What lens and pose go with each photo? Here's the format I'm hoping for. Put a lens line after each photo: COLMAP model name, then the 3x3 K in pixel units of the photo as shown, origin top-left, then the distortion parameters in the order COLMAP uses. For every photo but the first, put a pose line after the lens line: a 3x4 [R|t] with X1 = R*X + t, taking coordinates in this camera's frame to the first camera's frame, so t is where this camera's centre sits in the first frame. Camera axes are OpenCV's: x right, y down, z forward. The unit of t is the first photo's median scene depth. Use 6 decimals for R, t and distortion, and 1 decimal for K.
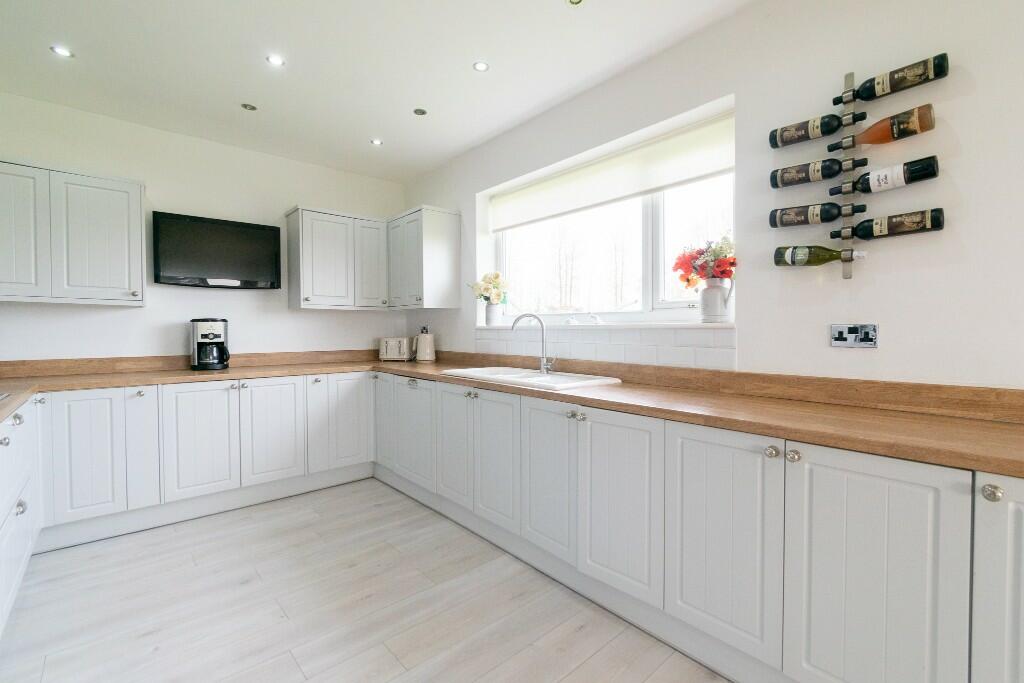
lens RADIAL K [[457.0, 0, 512.5], [0, 457.0, 335.5], [0, 0, 1]] dist [0.017982, 0.000037]
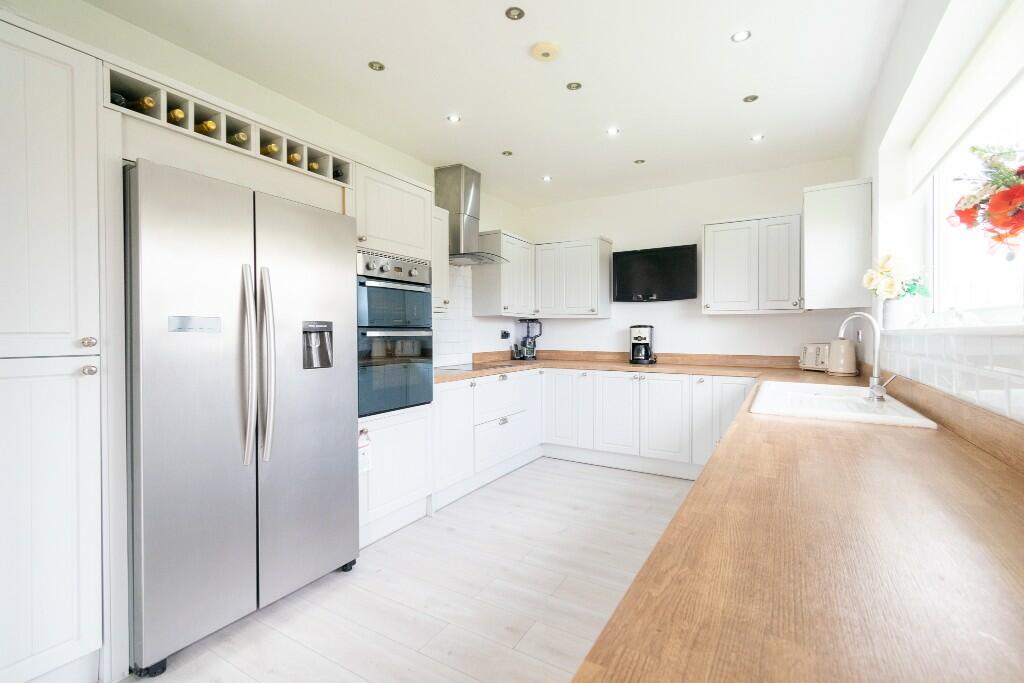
lens RADIAL K [[457.0, 0, 512.5], [0, 457.0, 335.5], [0, 0, 1]] dist [0.017982, 0.000037]
pose [[0.316200, 0.008561, -0.948654, 0.481826], [-0.015879, 0.999867, 0.003730, -0.006556], [0.948560, 0.013884, 0.316294, 0.235849]]
